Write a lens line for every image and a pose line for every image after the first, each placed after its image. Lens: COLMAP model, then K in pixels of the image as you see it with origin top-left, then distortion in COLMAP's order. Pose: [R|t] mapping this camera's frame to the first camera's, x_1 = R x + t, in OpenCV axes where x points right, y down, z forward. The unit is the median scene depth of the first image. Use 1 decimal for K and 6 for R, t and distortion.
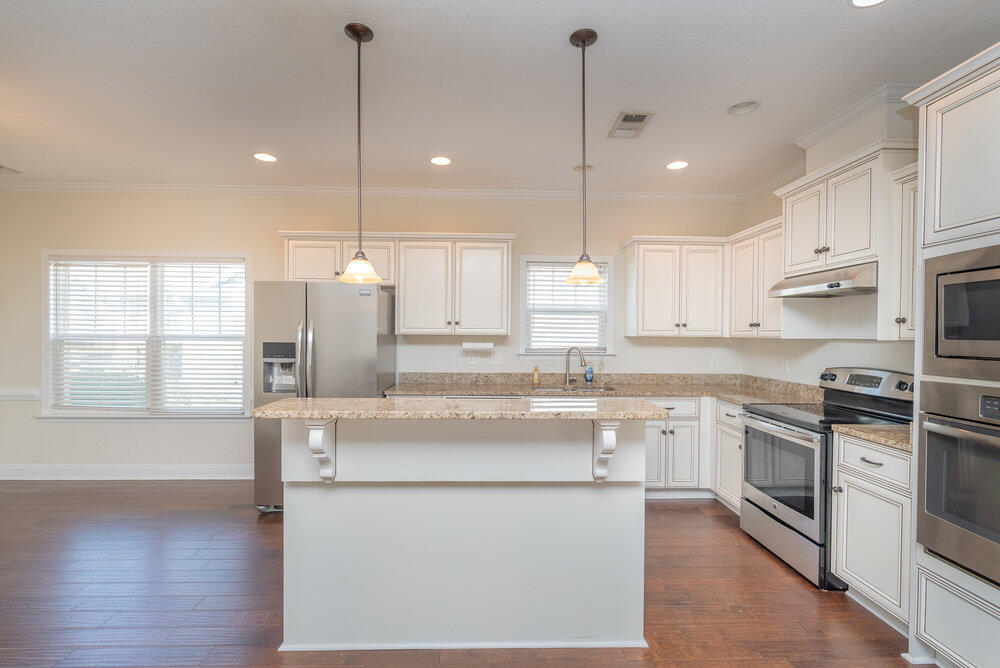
lens RADIAL K [[441.9, 0, 500.6], [0, 441.9, 337.2], [0, 0, 1]] dist [0.001303, 0.000027]
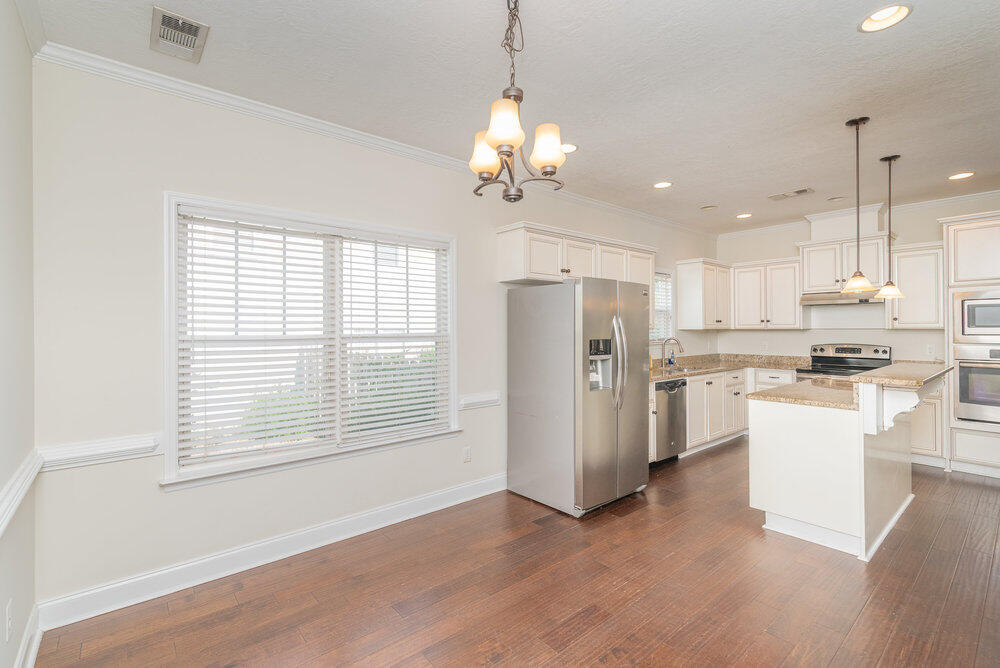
lens RADIAL K [[439.4, 0, 495.4], [0, 439.4, 328.8], [0, 0, 1]] dist [-0.001516, -0.000570]
pose [[0.794979, -0.012380, 0.606511, -1.059112], [0.016744, 0.999859, -0.001538, -0.012211], [-0.606406, 0.011378, 0.795074, 0.288575]]
